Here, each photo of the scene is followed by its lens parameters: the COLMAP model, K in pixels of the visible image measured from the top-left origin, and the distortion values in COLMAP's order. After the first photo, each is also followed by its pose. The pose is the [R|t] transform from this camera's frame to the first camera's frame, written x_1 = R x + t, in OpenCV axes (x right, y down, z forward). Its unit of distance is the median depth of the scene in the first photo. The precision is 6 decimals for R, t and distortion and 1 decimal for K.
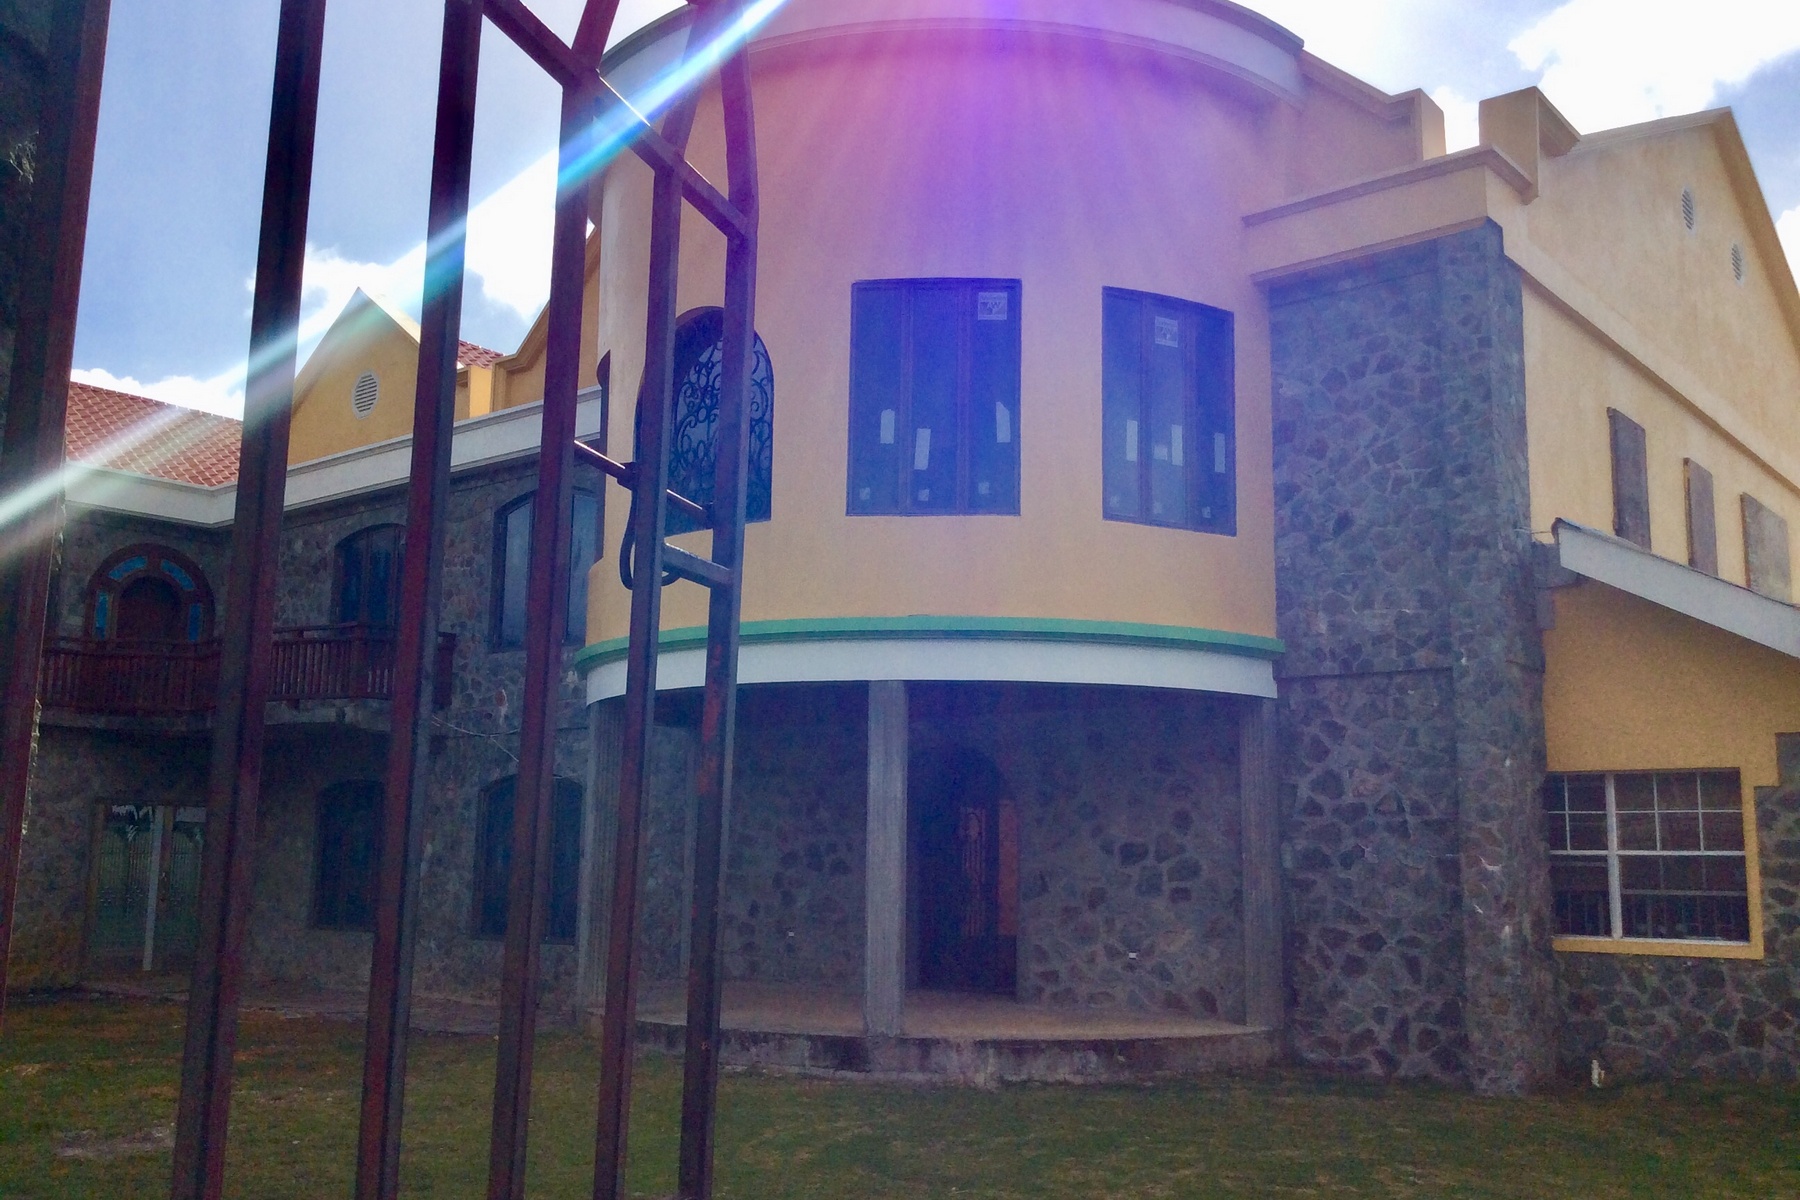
lens RADIAL K [[1636.0, 0, 888.9], [0, 1636.0, 597.3], [0, 0, 1]] dist [0.073914, 0.000000]
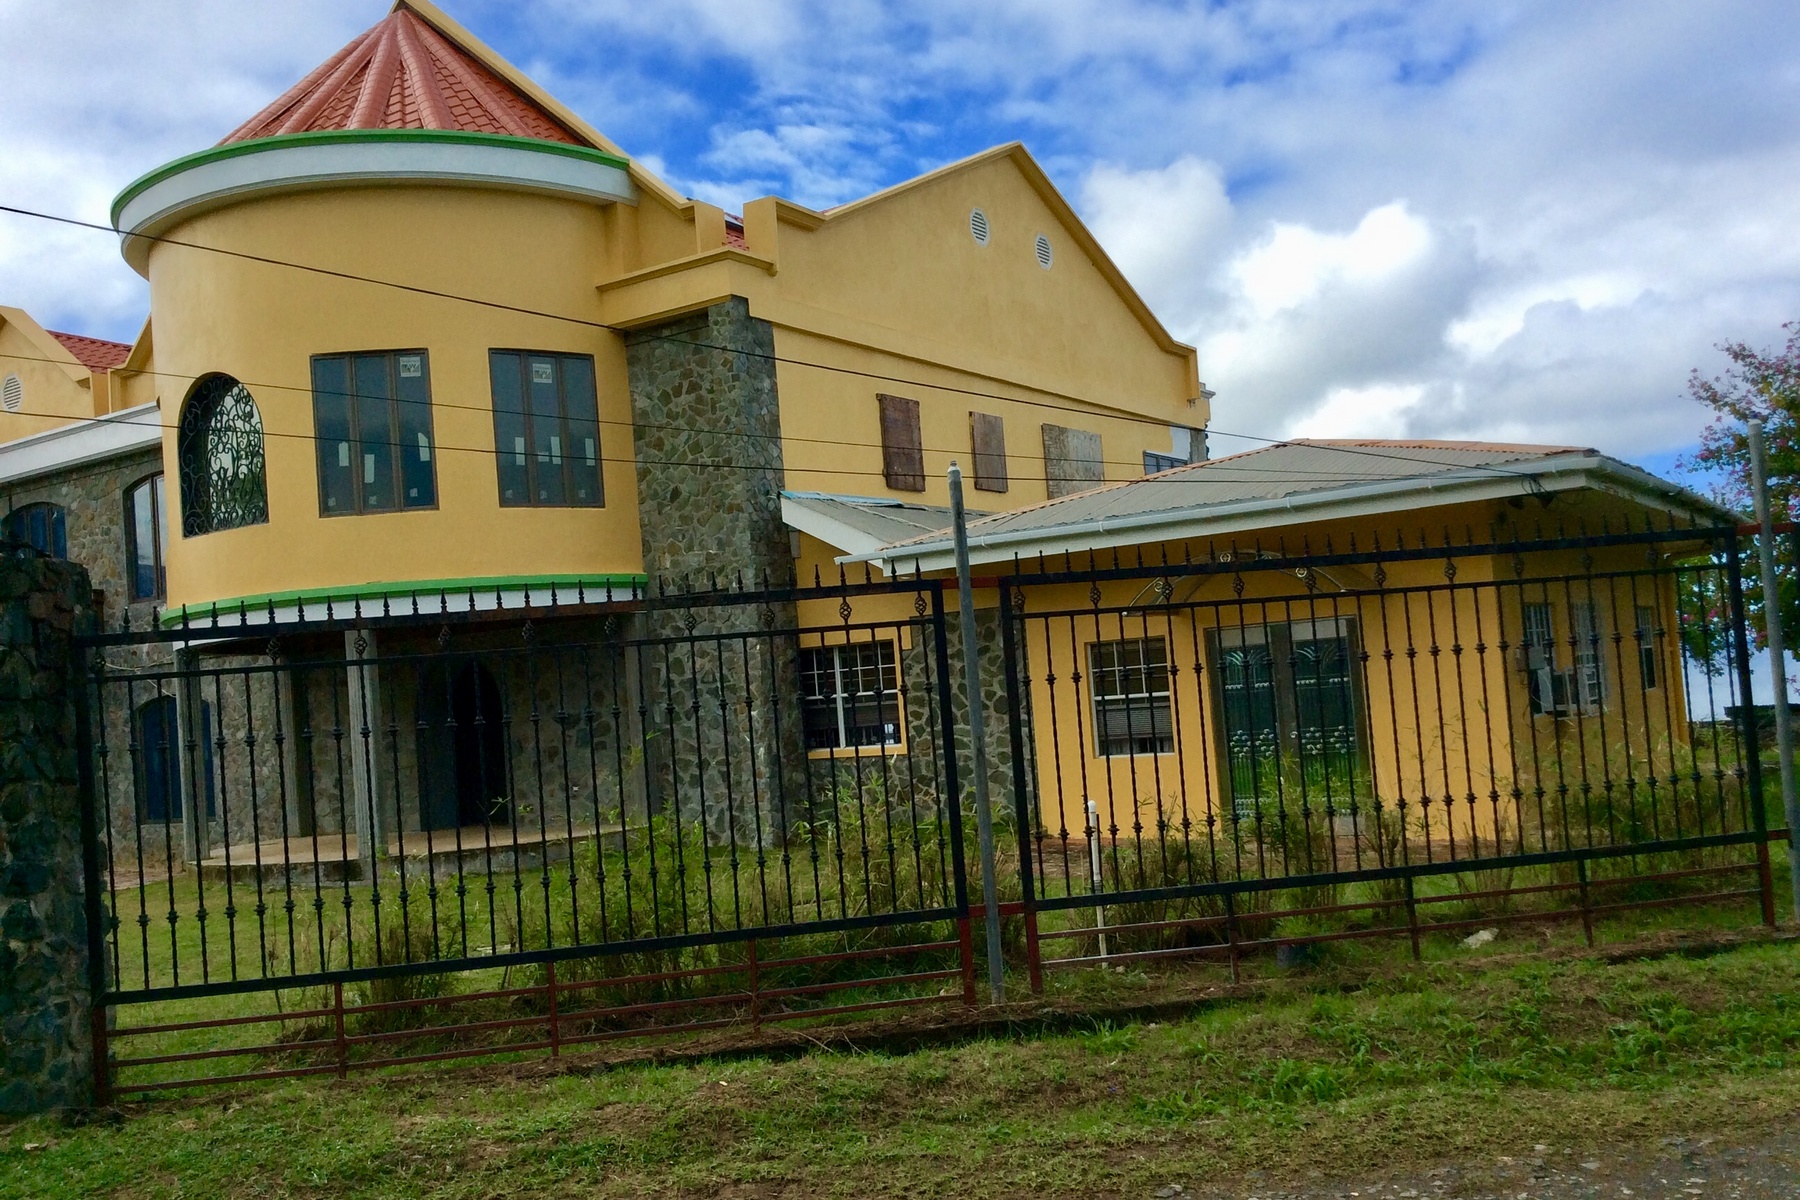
lens RADIAL K [[1636.0, 0, 917.0], [0, 1636.0, 605.7], [0, 0, 1]] dist [0.073914, 0.000000]
pose [[0.989828, -0.081414, 0.116675, 0.314302], [0.069141, 0.991998, 0.105639, -0.087722], [-0.124342, -0.096497, 0.987536, -0.523650]]
